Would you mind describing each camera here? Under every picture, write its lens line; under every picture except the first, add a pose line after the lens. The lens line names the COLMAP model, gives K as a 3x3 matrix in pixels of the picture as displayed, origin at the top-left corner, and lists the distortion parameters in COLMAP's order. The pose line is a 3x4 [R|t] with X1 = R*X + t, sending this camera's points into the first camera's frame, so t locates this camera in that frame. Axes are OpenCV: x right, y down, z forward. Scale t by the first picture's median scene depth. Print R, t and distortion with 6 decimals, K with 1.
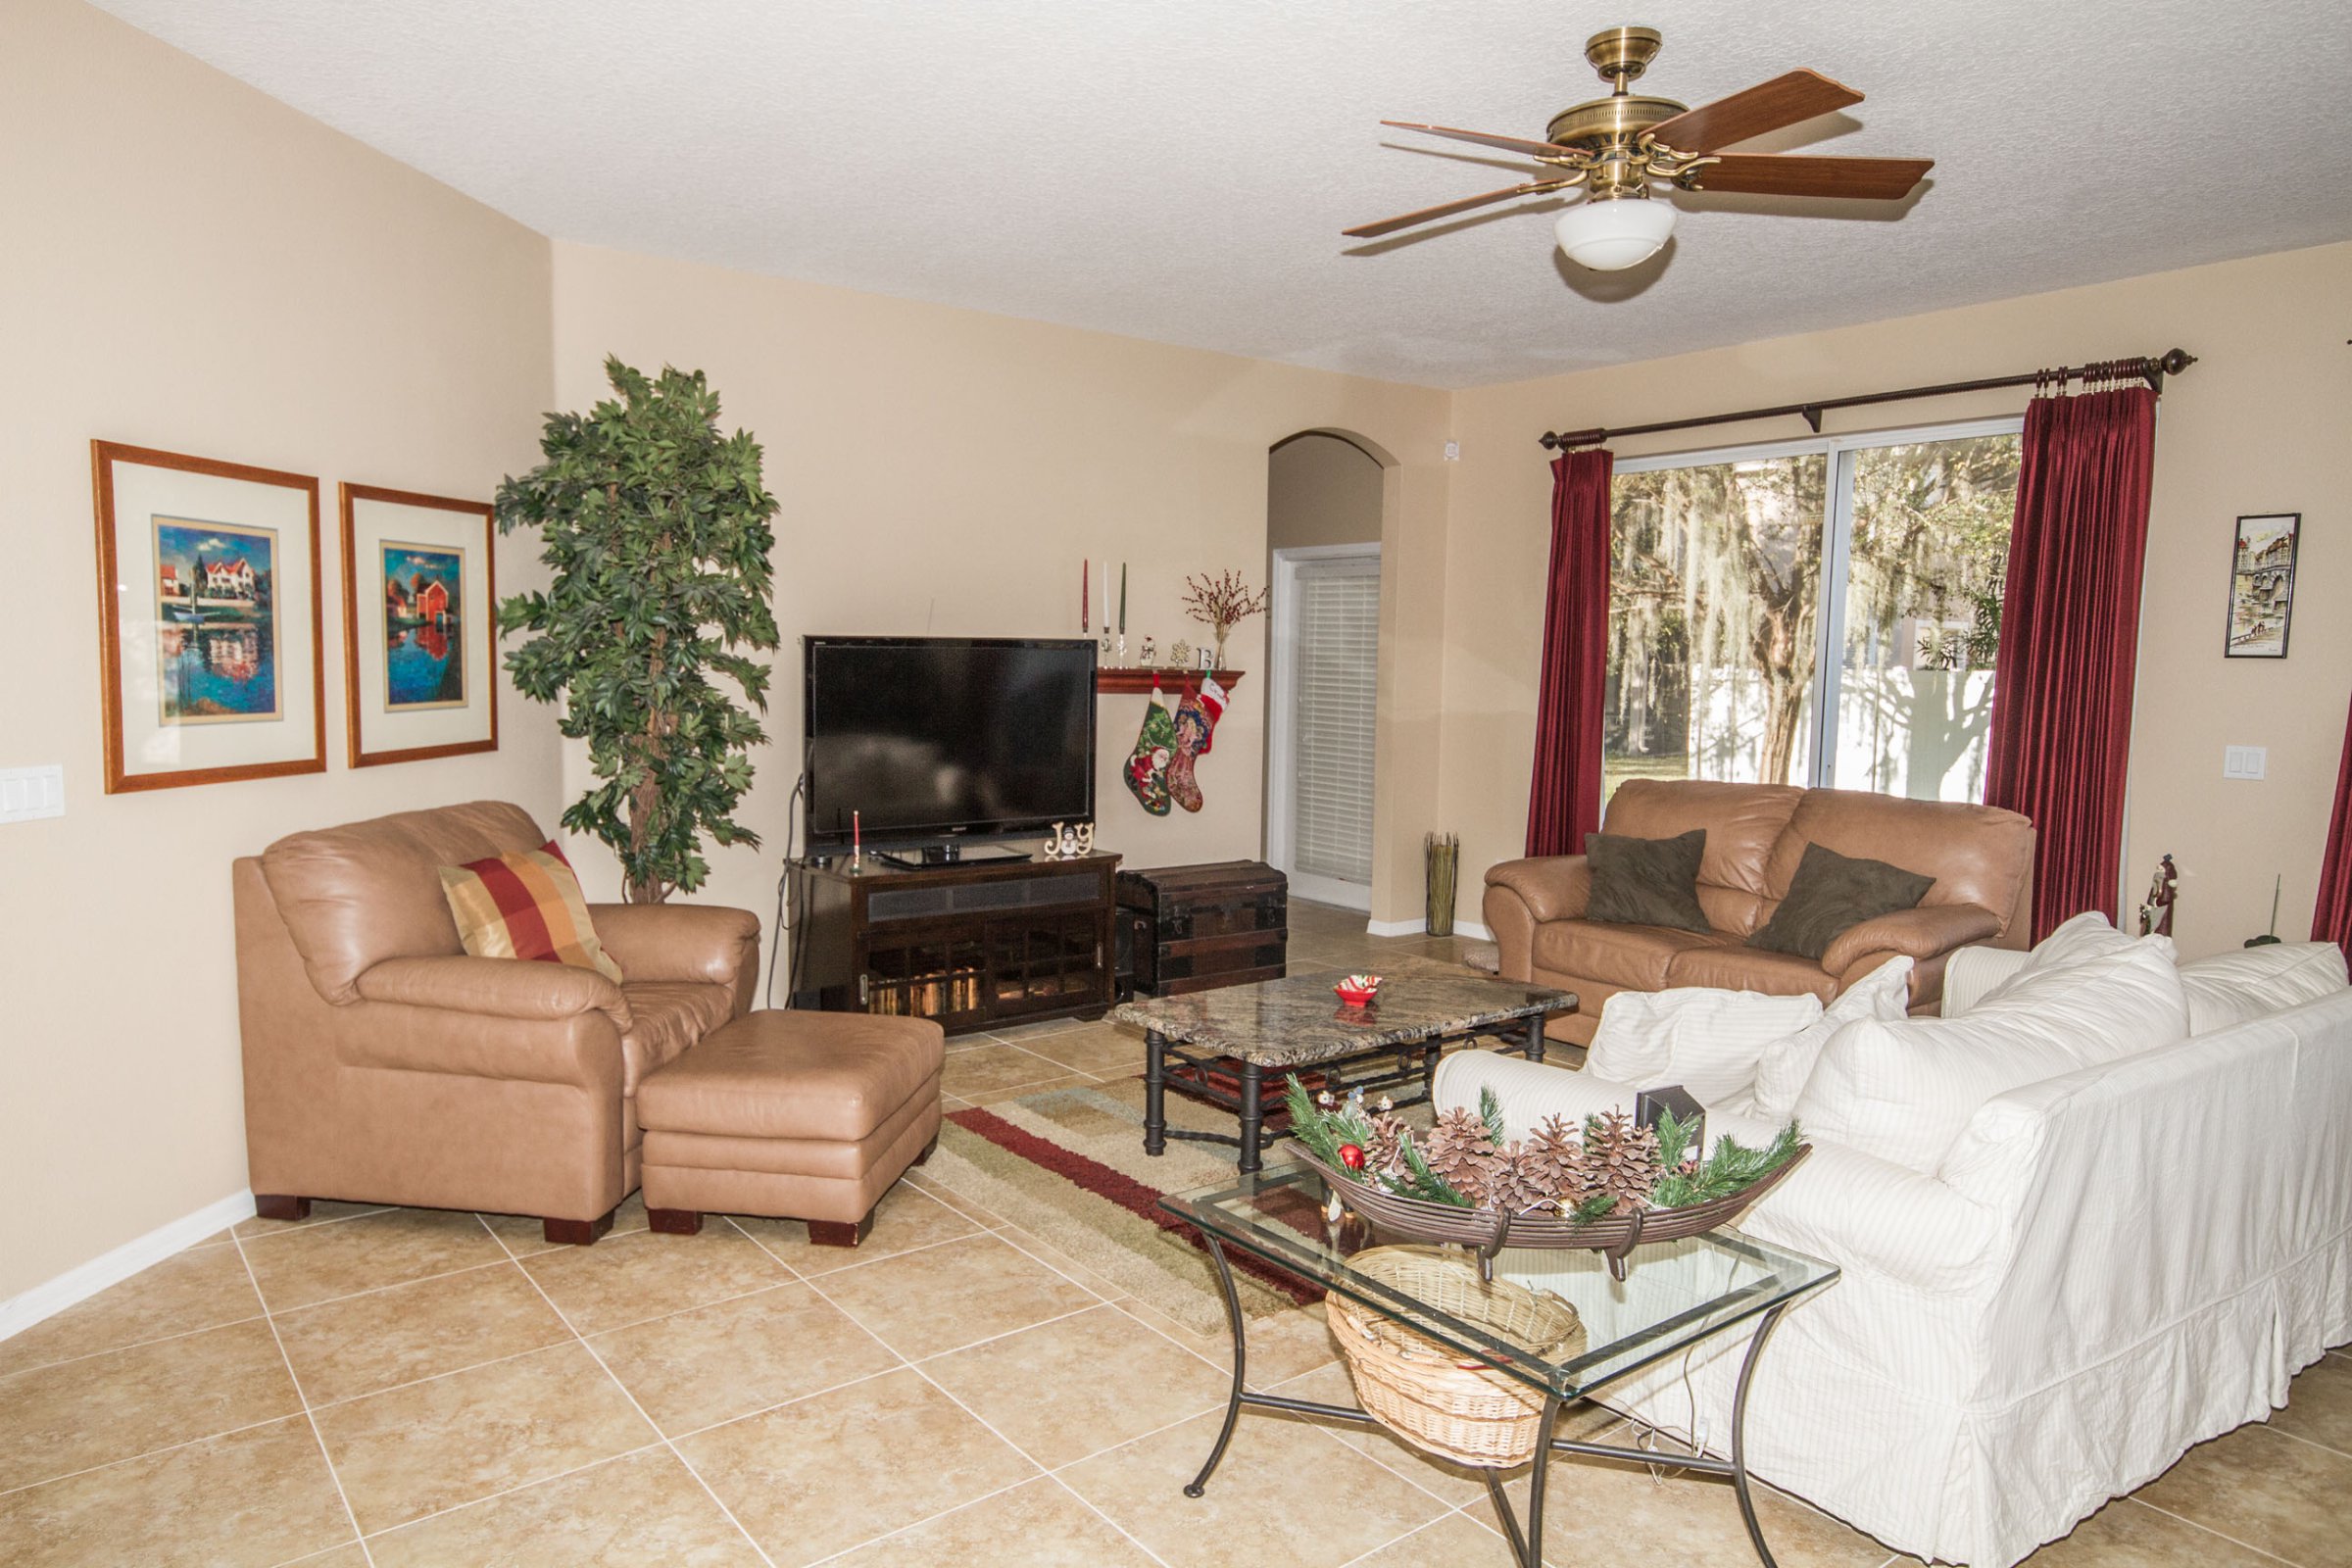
lens RADIAL K [[1487.1, 0, 1175.5], [0, 1487.1, 786.6], [0, 0, 1]] dist [0.000649, -0.000043]
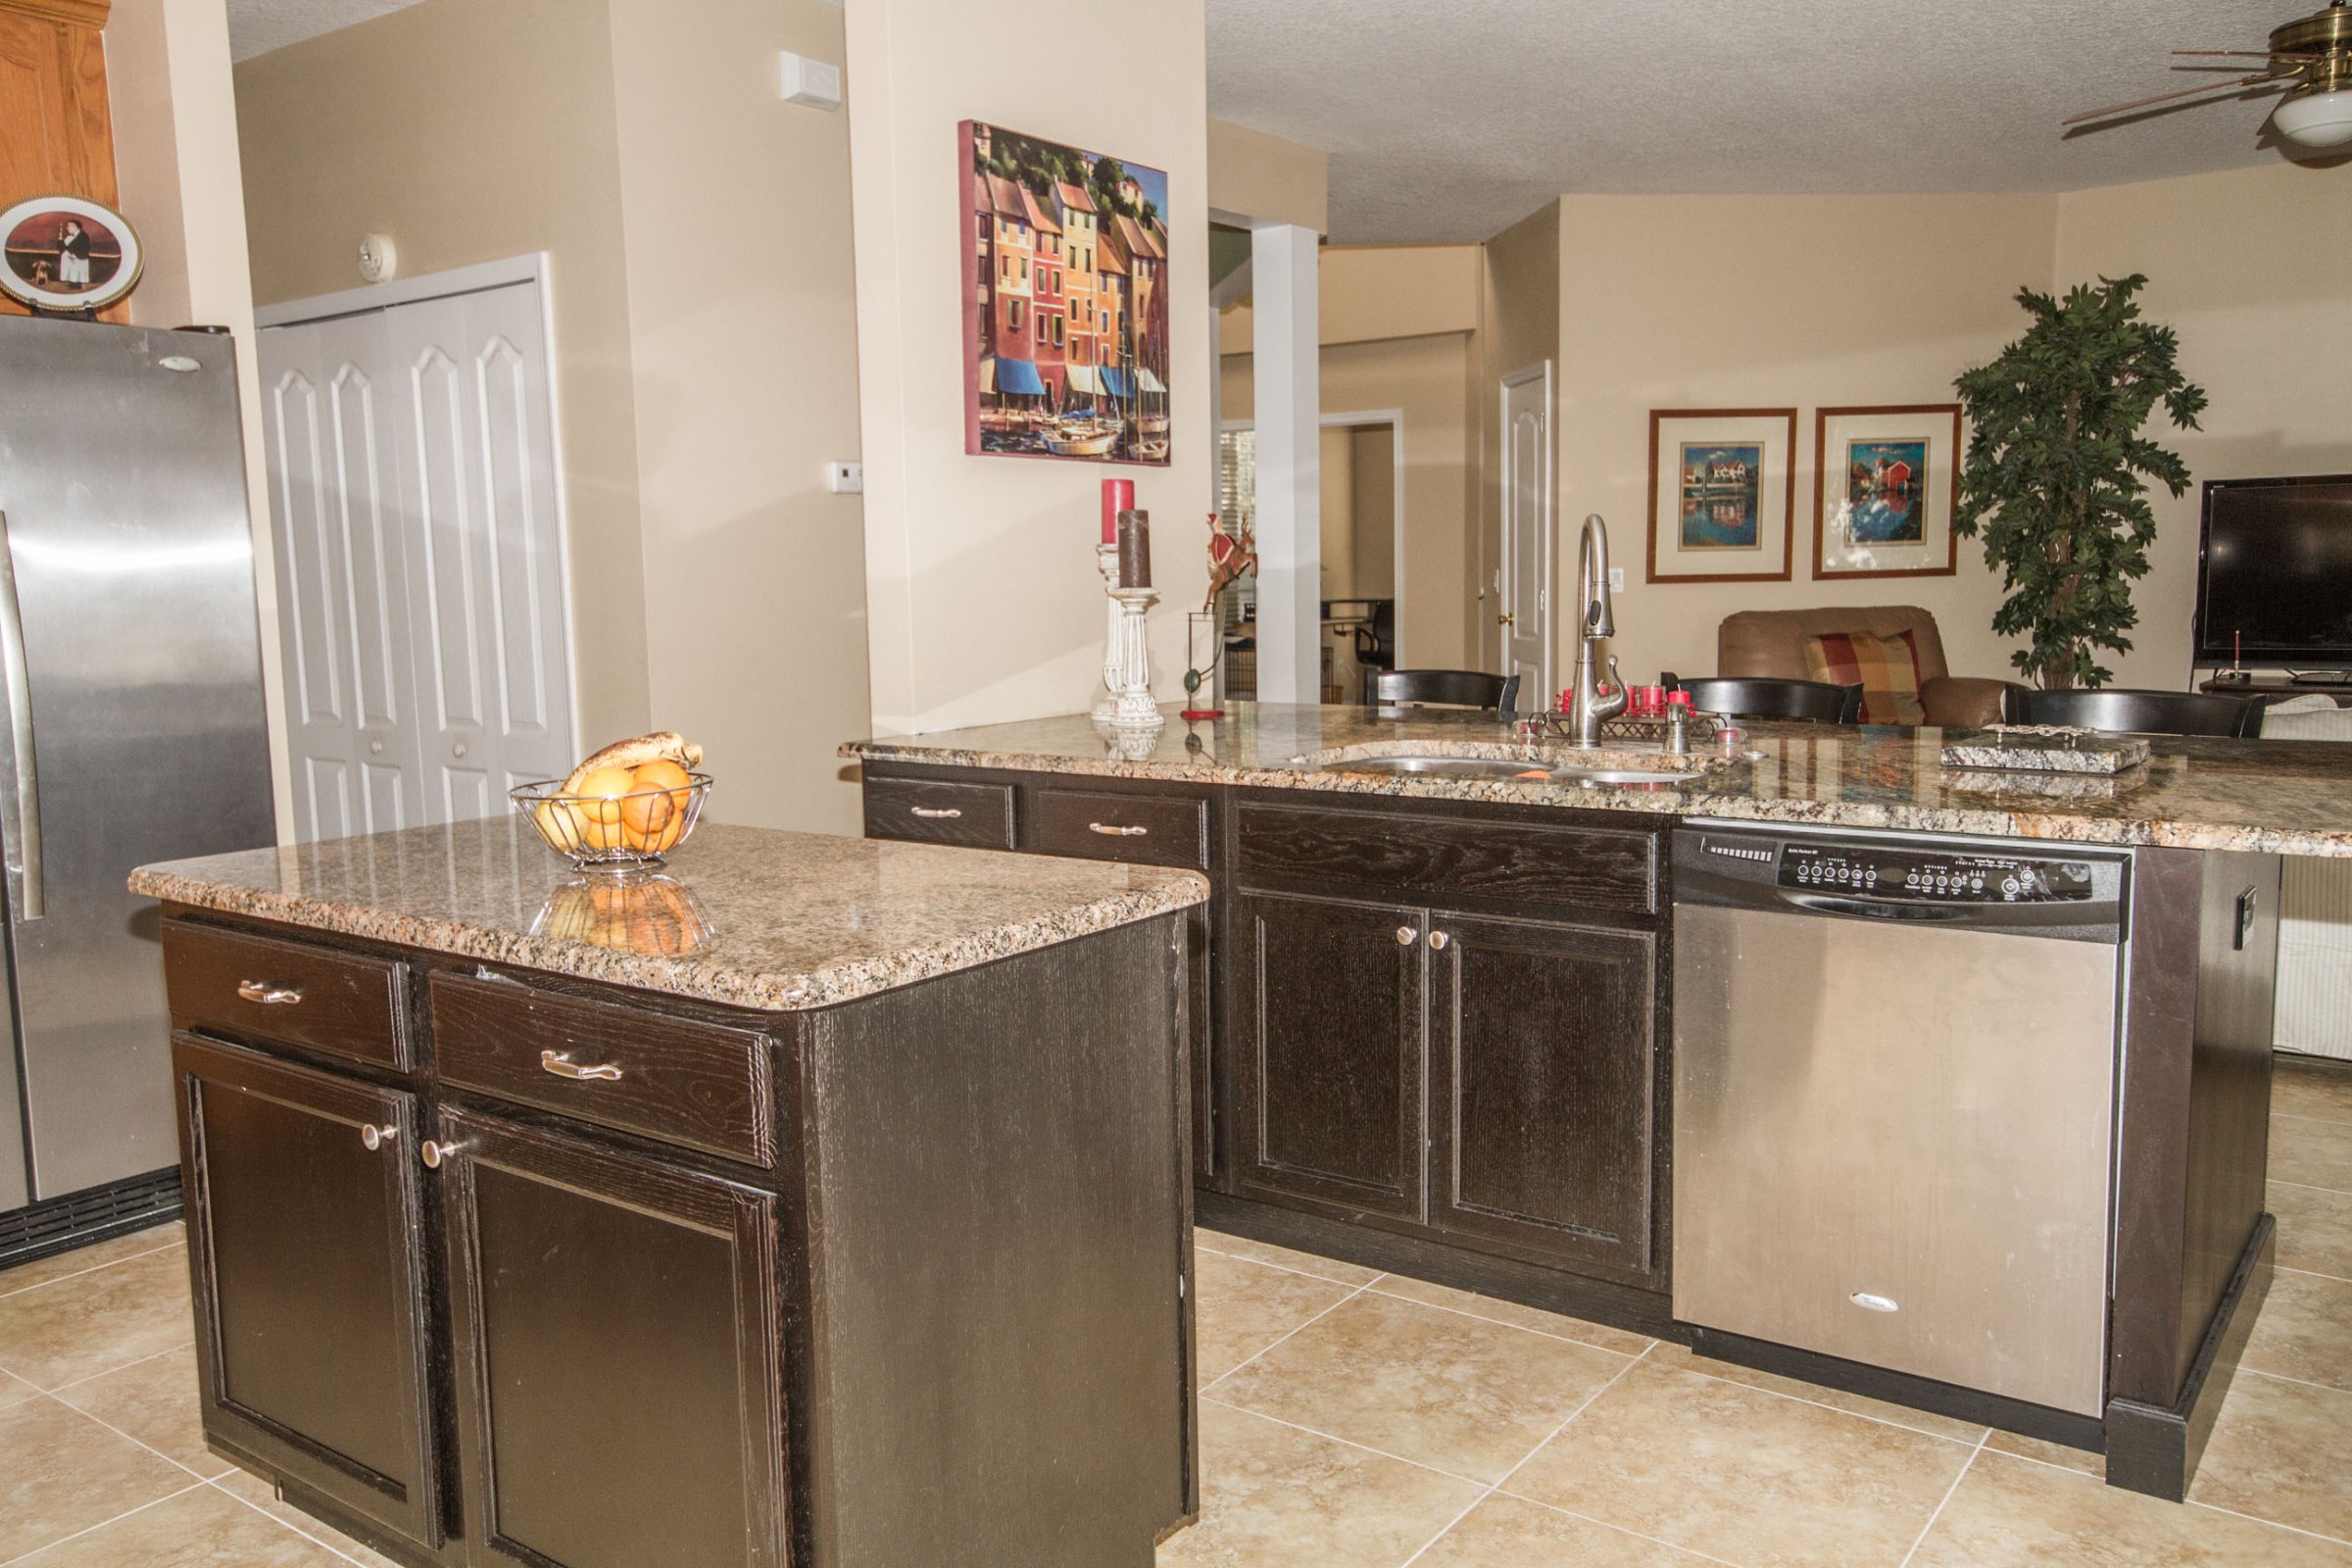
lens RADIAL K [[1865.1, 0, 1176.4], [0, 1865.1, 793.8], [0, 0, 1]] dist [0.010301, -0.000069]
pose [[0.260121, 0.101030, -0.960276, 1.408936], [-0.060633, 0.994257, 0.088181, 0.091859], [0.963670, 0.035287, 0.264753, -0.254072]]
